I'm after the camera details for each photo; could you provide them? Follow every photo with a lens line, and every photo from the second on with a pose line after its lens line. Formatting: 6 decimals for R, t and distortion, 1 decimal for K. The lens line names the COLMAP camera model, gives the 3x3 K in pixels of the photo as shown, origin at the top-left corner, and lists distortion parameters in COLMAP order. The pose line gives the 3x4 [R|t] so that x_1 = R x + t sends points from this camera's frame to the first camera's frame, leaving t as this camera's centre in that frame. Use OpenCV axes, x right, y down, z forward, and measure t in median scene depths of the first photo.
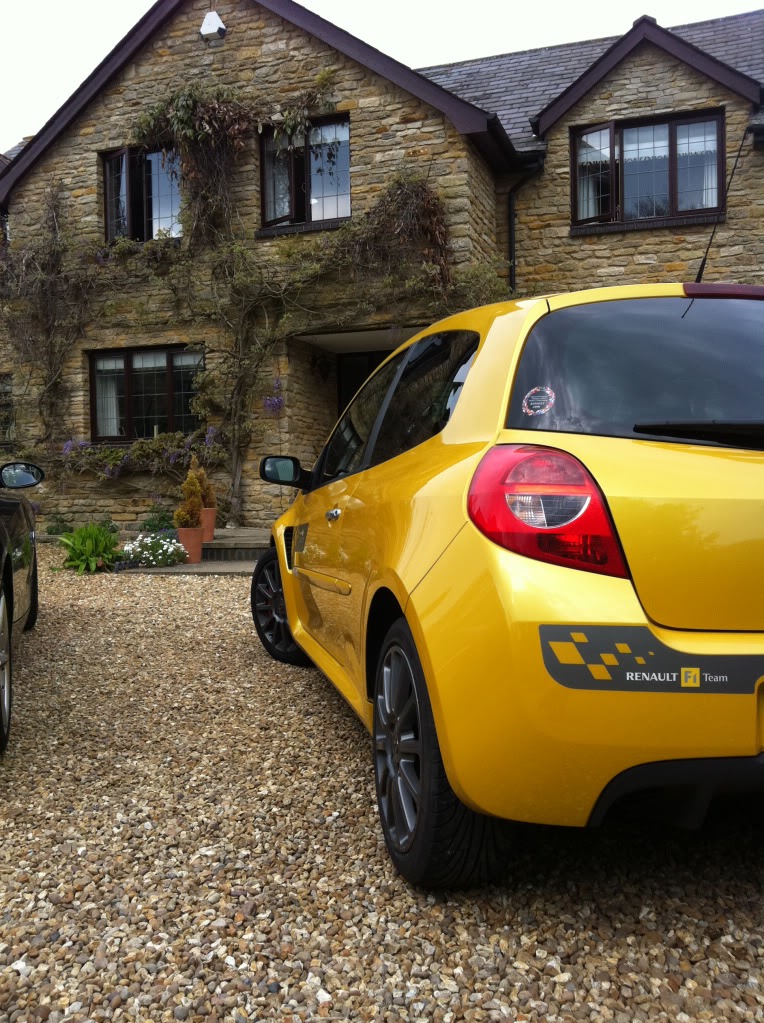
lens RADIAL K [[961.5, 0, 337.4], [0, 961.5, 518.3], [0, 0, 1]] dist [0.021739, 0.000000]
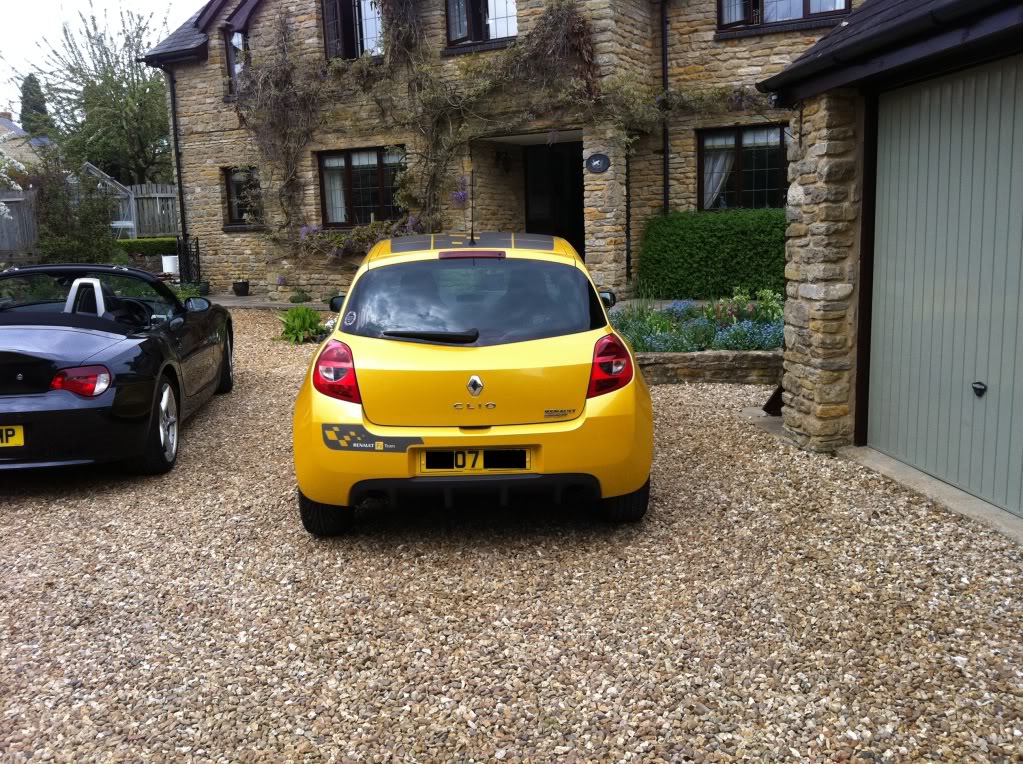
lens RADIAL K [[961.5, 0, 513.3], [0, 961.5, 384.4], [0, 0, 1]] dist [0.021739, 0.000000]
pose [[0.990120, 0.006840, -0.140059, 0.170107], [0.013068, 0.989961, 0.140733, -0.053205], [0.139615, -0.141173, 0.980091, -0.214091]]
